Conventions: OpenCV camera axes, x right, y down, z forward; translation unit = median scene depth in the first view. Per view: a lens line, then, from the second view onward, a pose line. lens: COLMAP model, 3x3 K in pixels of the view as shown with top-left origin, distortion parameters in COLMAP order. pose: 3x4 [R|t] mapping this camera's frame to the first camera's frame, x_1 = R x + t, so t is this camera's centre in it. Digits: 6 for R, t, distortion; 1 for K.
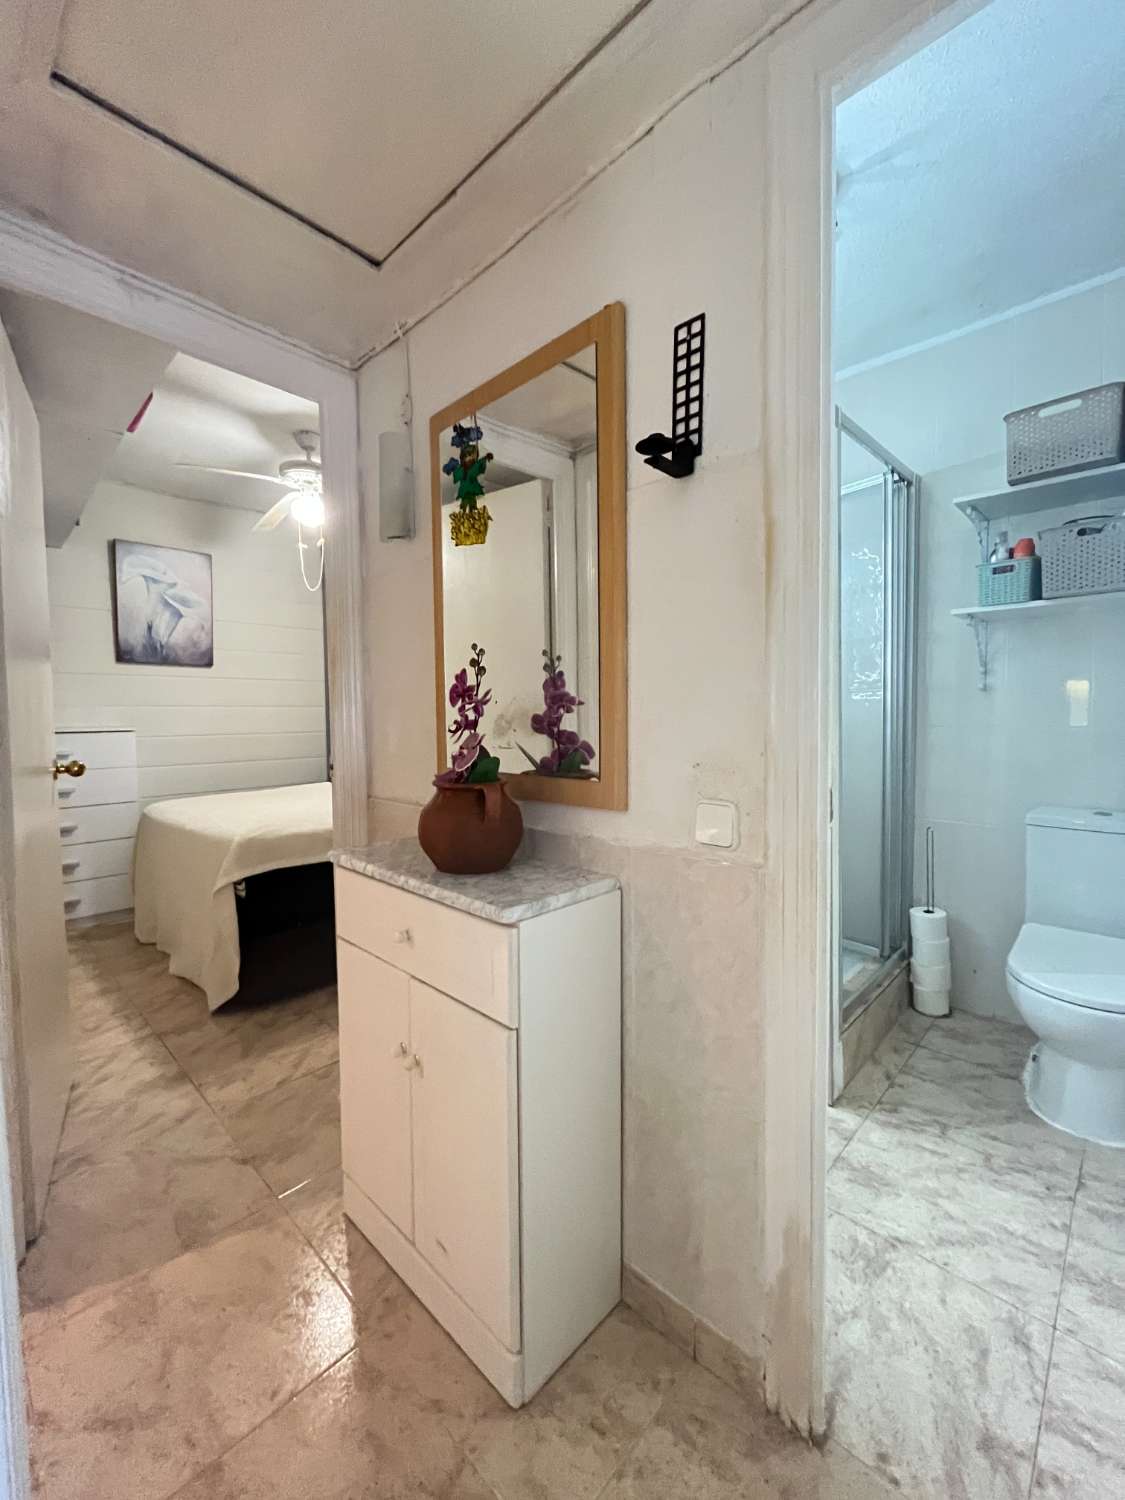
lens RADIAL K [[608.6, 0, 562.5], [0, 608.6, 750.0], [0, 0, 1]] dist [-0.004704, -0.000131]
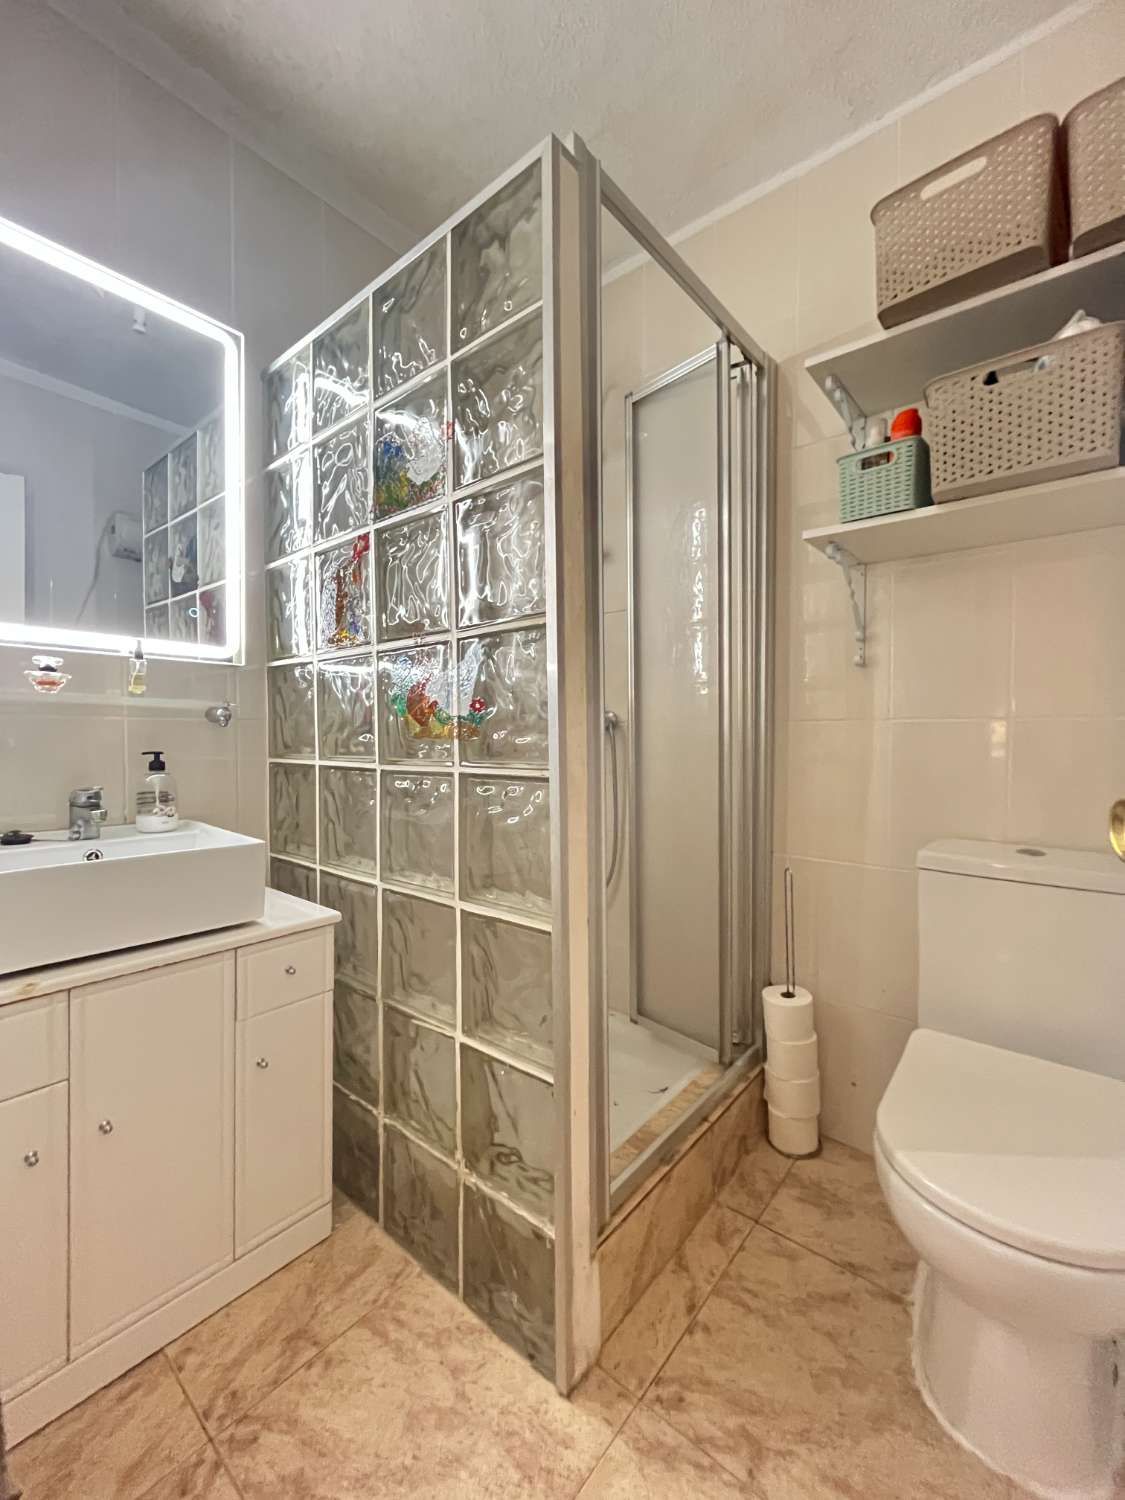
lens RADIAL K [[608.6, 0, 562.5], [0, 608.6, 750.0], [0, 0, 1]] dist [-0.004704, -0.000131]
pose [[0.997081, 0.015609, 0.074736, 0.315325], [-0.012880, 0.999237, -0.036864, 0.025193], [-0.075254, 0.035794, 0.996522, 0.357240]]
